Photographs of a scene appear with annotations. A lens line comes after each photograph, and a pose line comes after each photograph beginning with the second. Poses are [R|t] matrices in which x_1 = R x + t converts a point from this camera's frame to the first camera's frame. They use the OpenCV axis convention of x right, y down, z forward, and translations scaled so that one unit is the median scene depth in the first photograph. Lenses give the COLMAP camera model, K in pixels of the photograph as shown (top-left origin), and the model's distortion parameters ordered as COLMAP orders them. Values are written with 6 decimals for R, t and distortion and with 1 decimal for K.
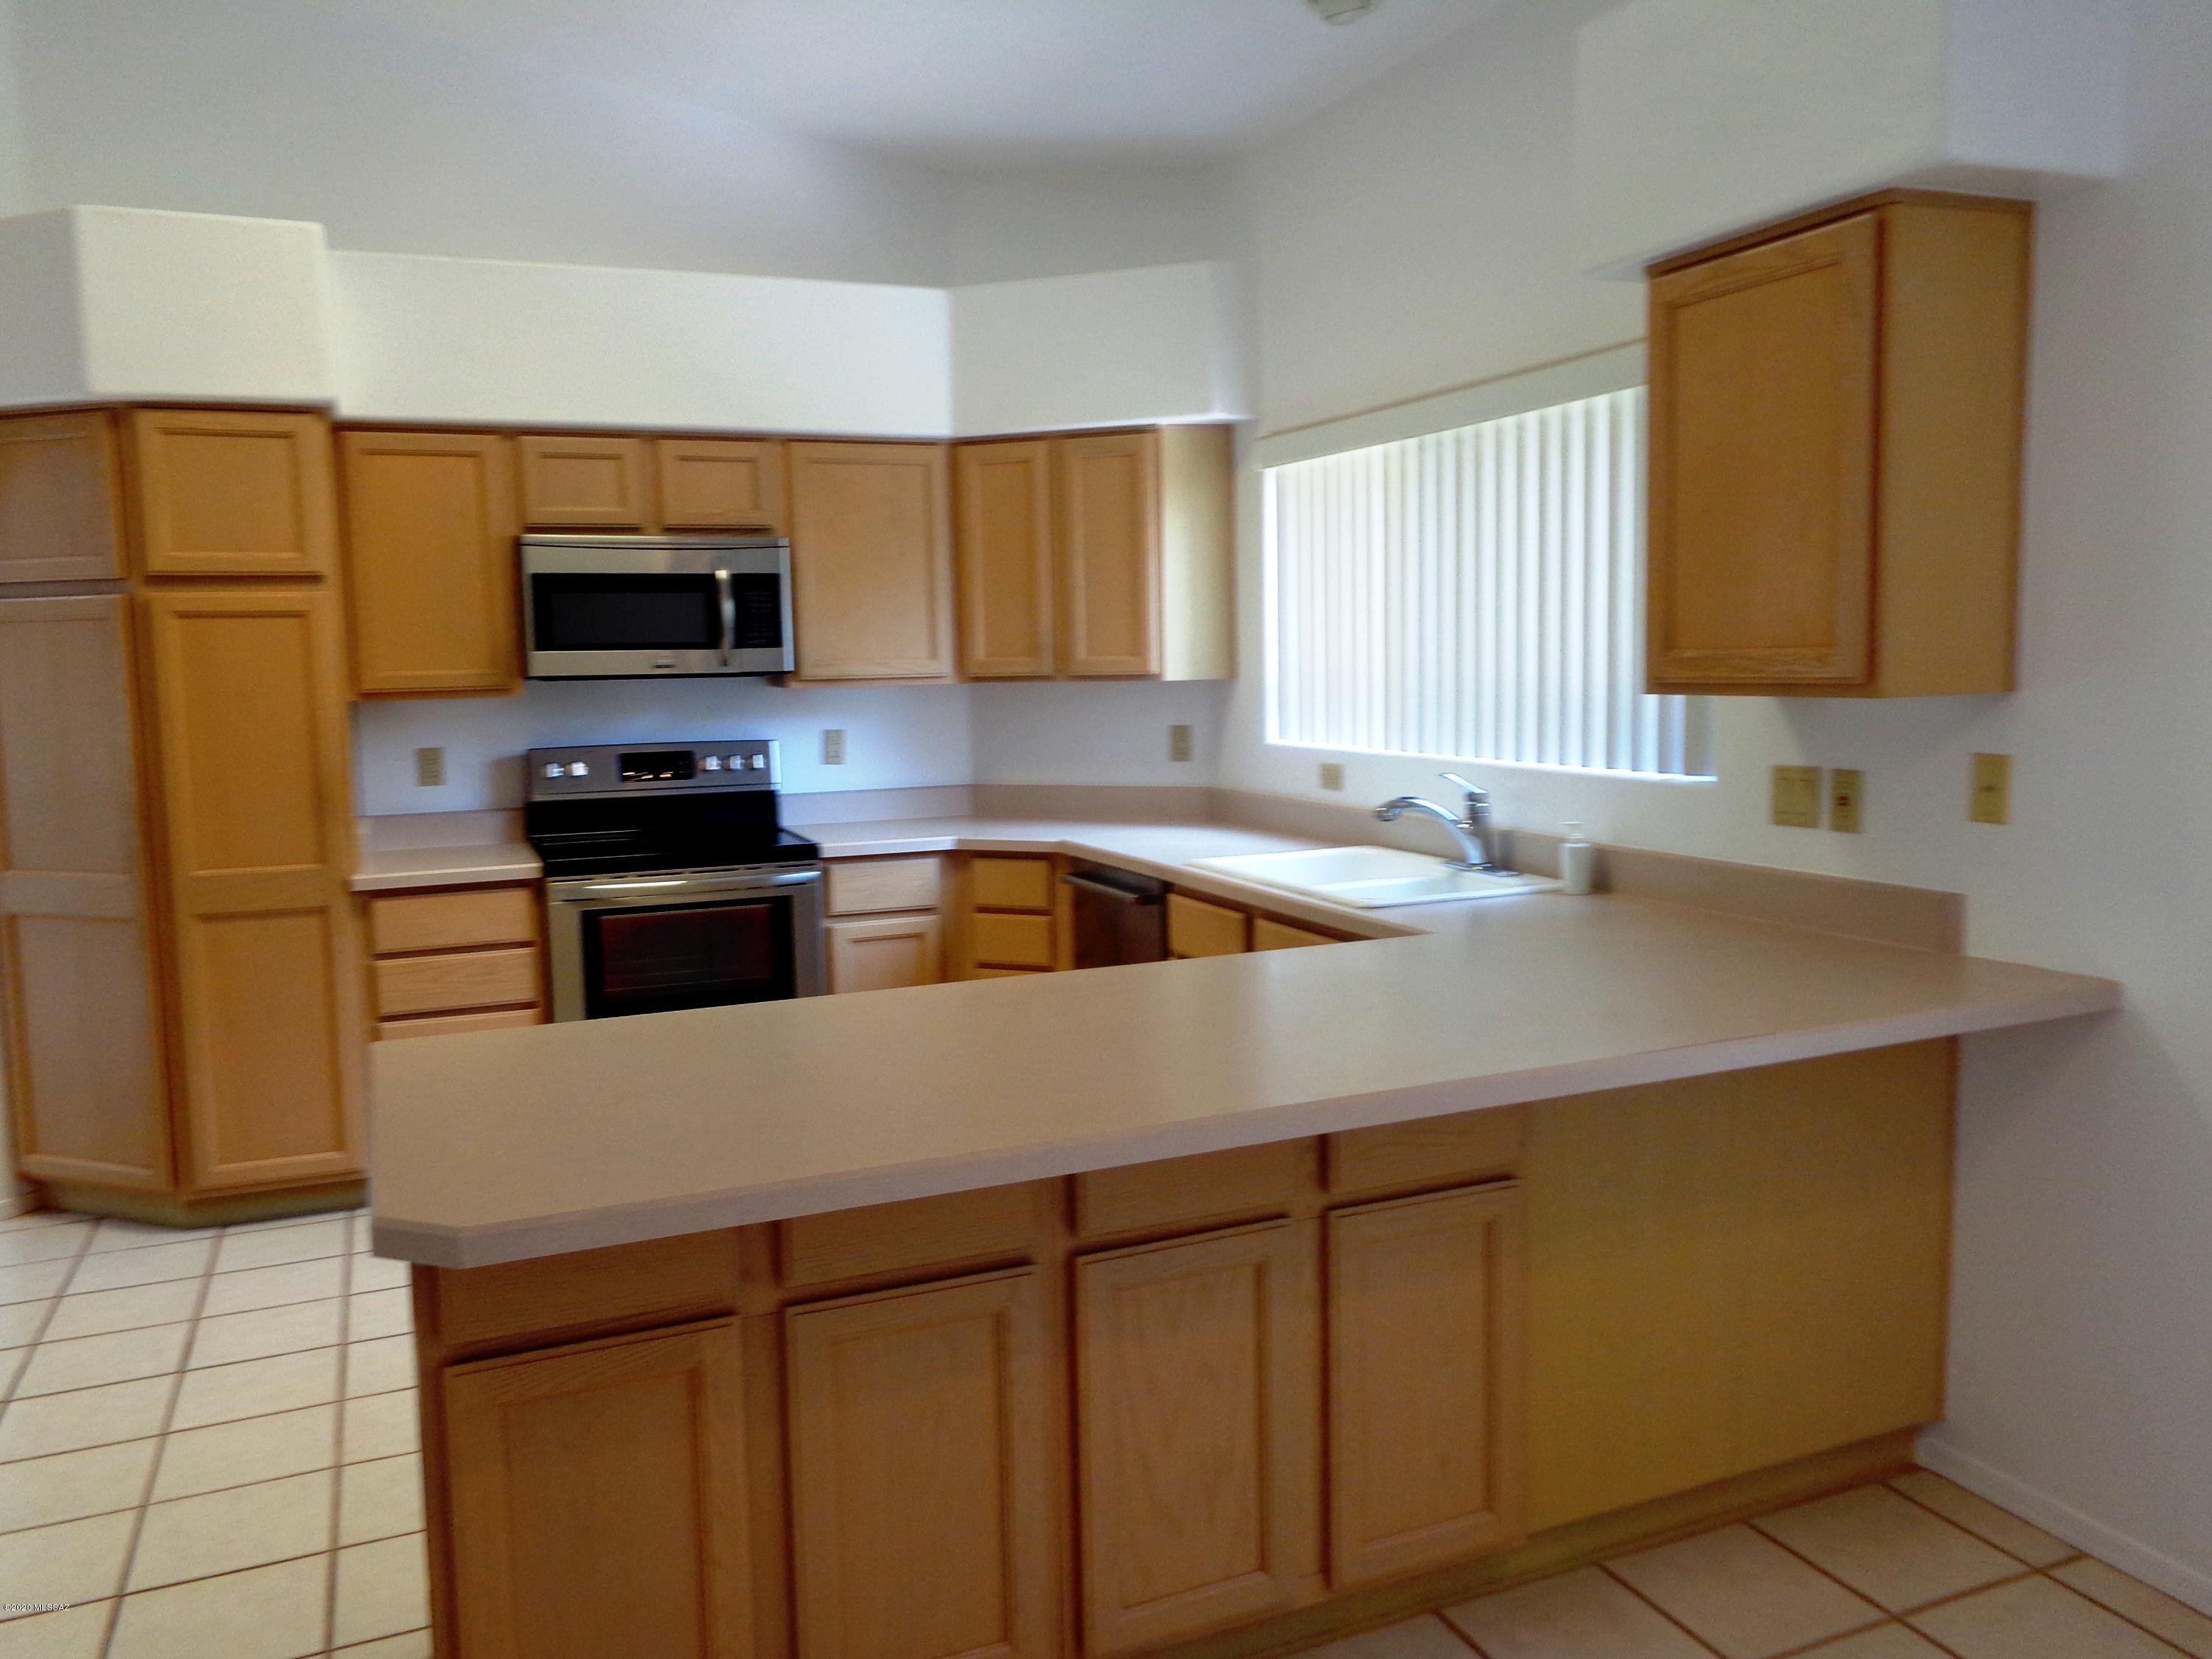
lens RADIAL K [[1669.2, 0, 1106.0], [0, 1669.2, 829.5], [0, 0, 1]] dist [0.006347, 0.004771]
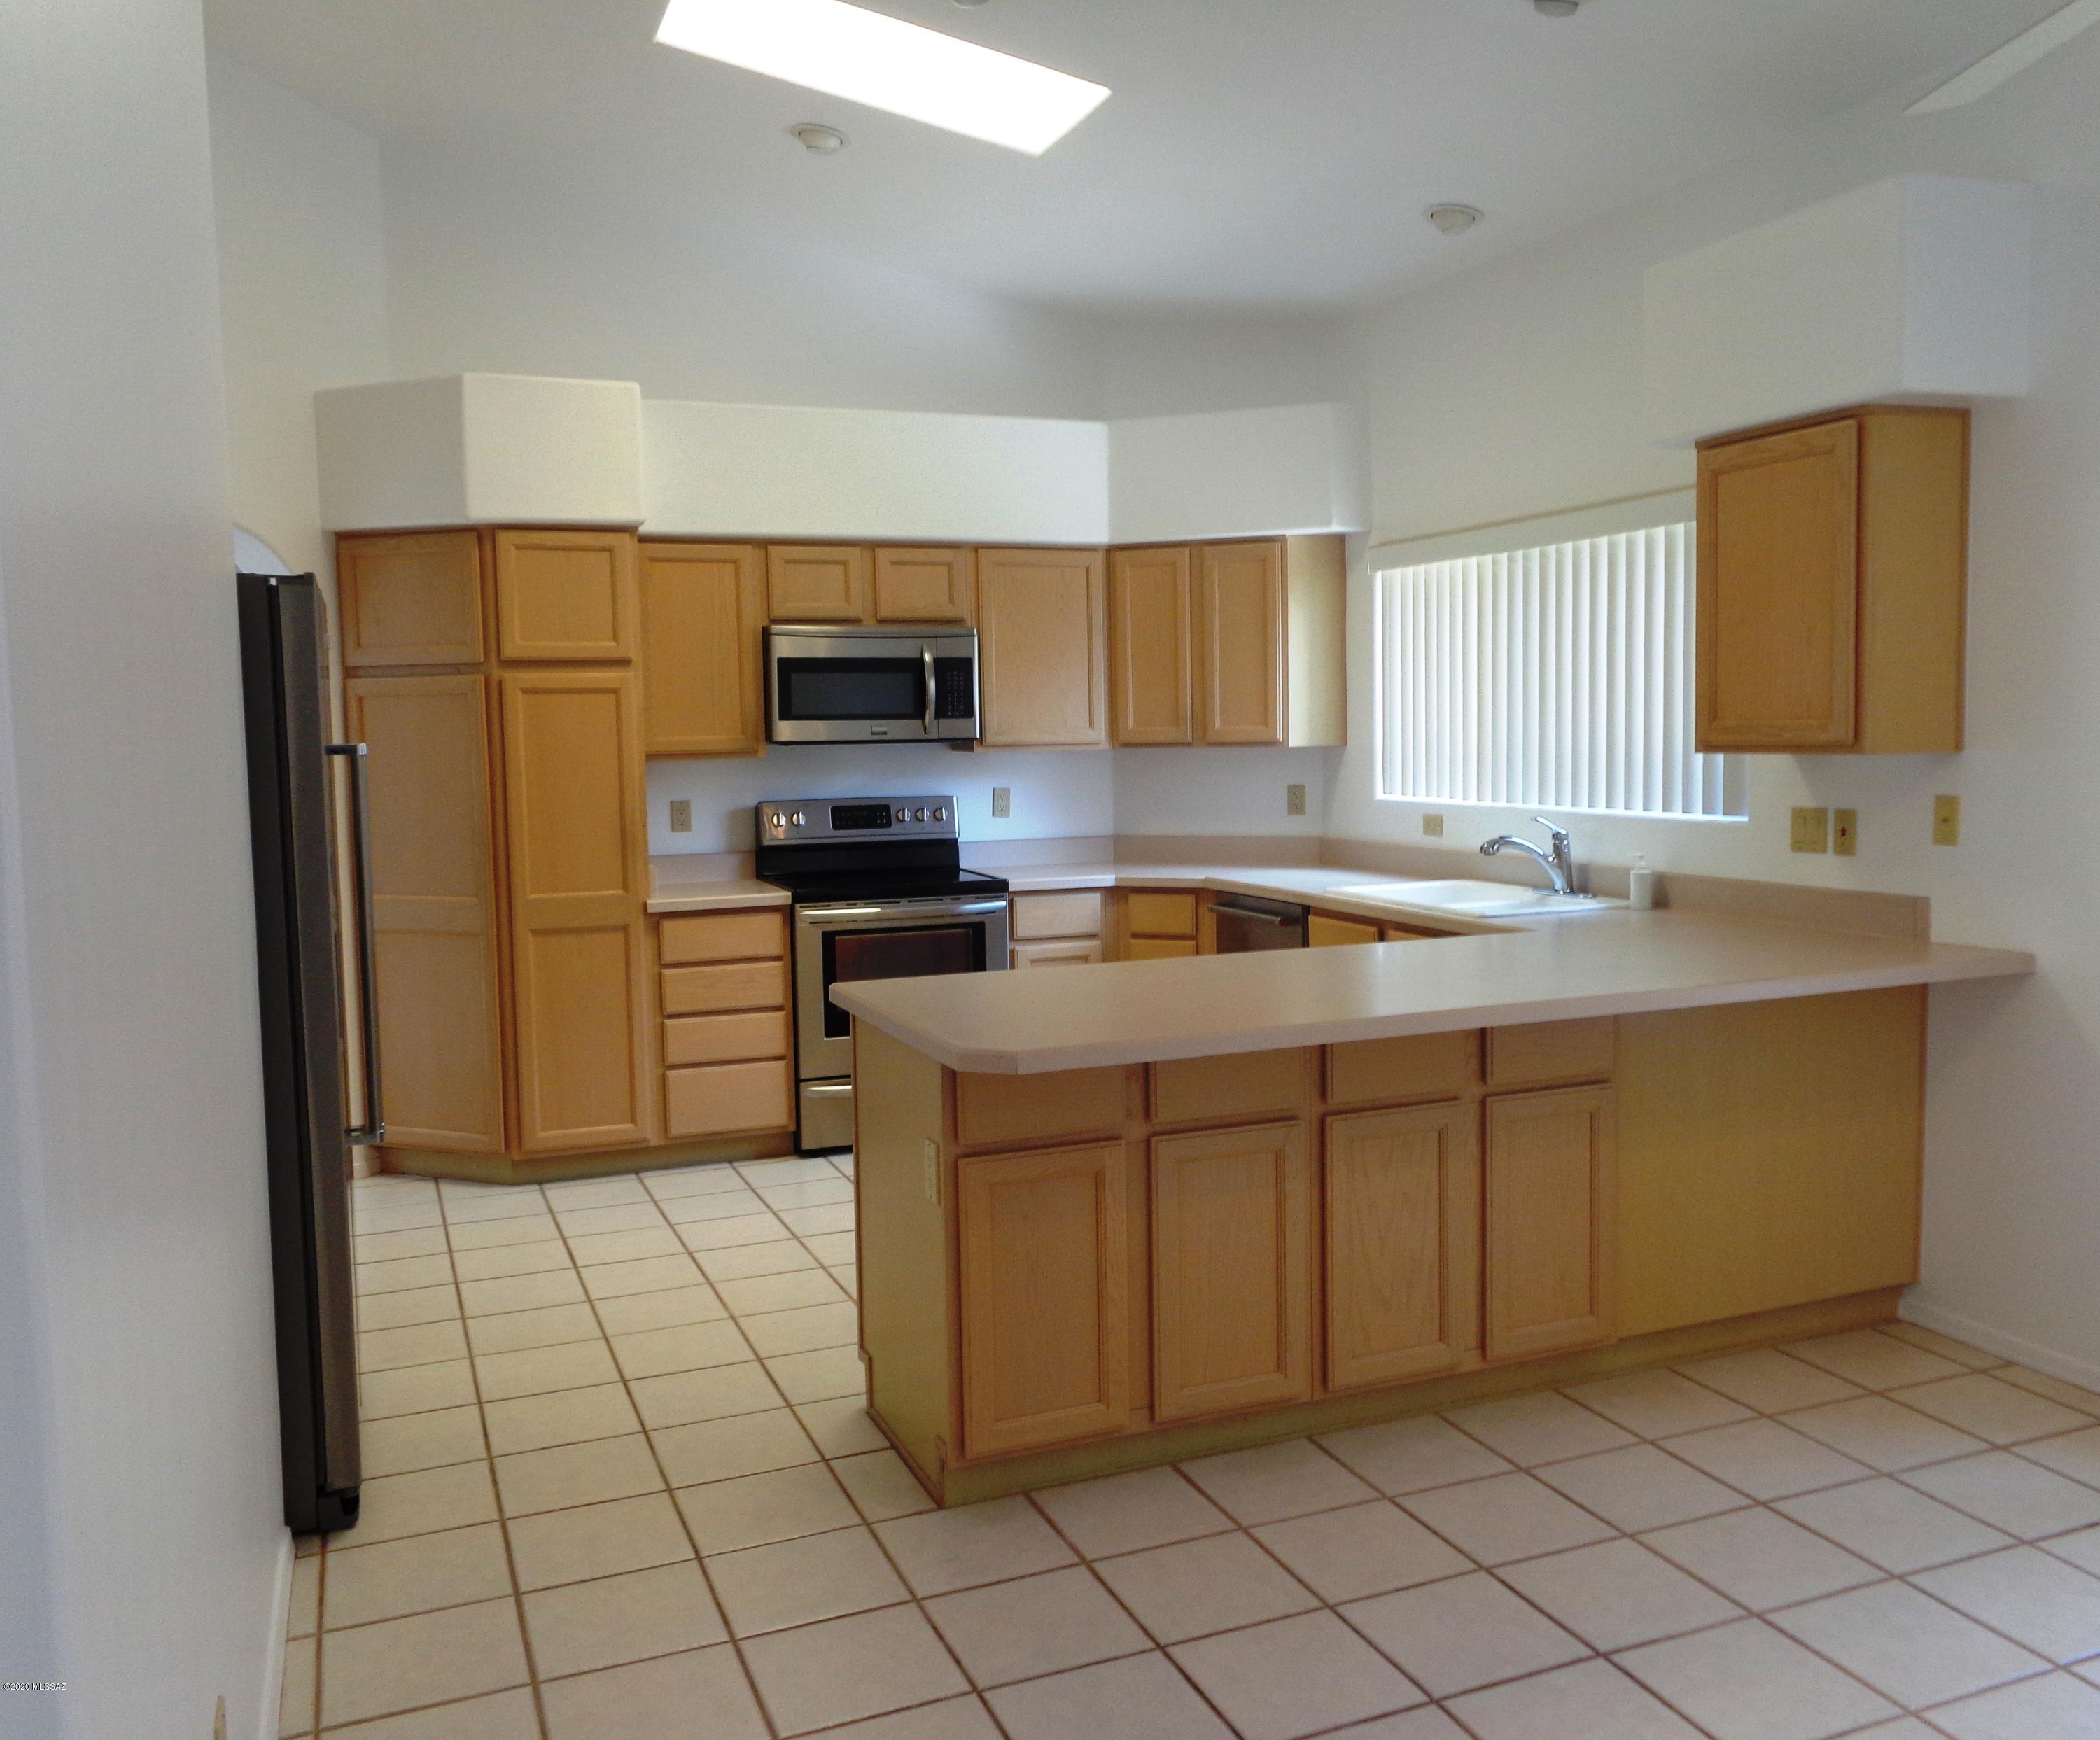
lens RADIAL K [[1749.9, 0, 1087.8], [0, 1749.9, 873.1], [0, 0, 1]] dist [0.007896, 0.001068]
pose [[0.999916, 0.003466, -0.012514, -0.099911], [-0.003740, 0.999752, -0.021937, 0.032340], [0.012434, 0.021982, 0.999681, -0.278171]]
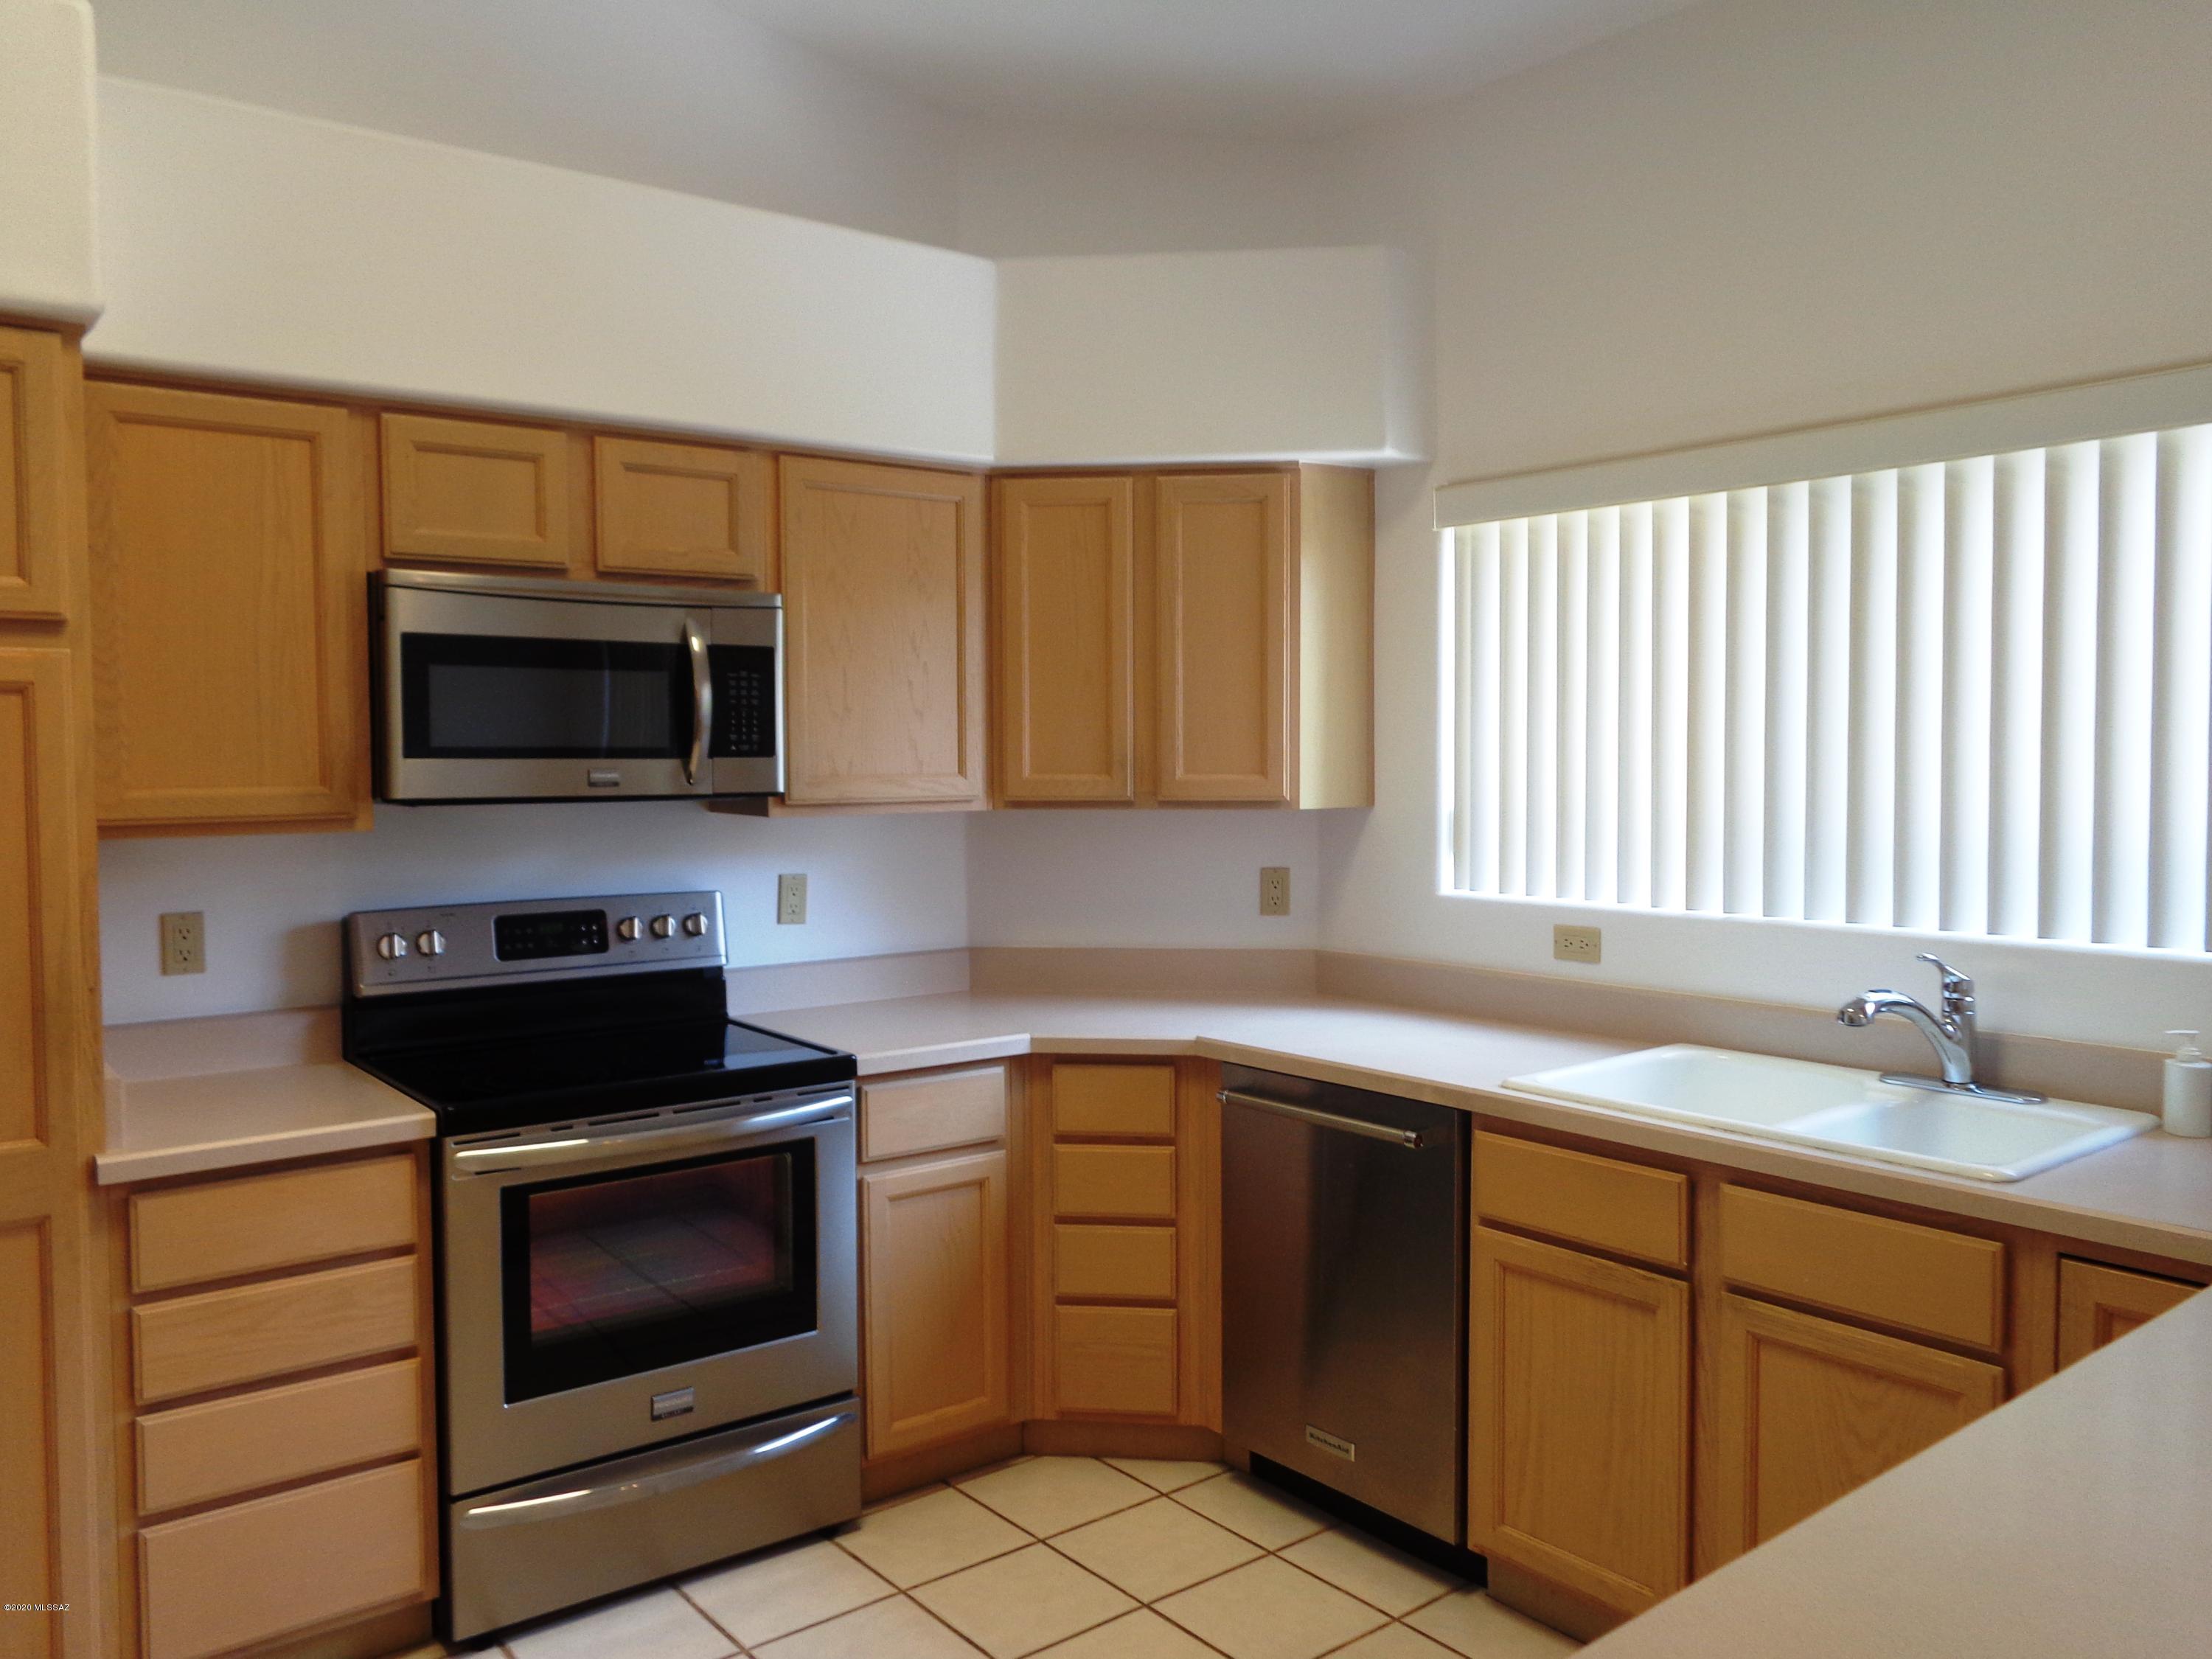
lens RADIAL K [[1669.2, 0, 1106.0], [0, 1669.2, 829.5], [0, 0, 1]] dist [0.006347, 0.004771]
pose [[0.964416, 0.002476, 0.264377, -0.256414], [0.014302, 0.998003, -0.061519, -0.039211], [-0.264001, 0.063111, 0.962455, 0.342510]]
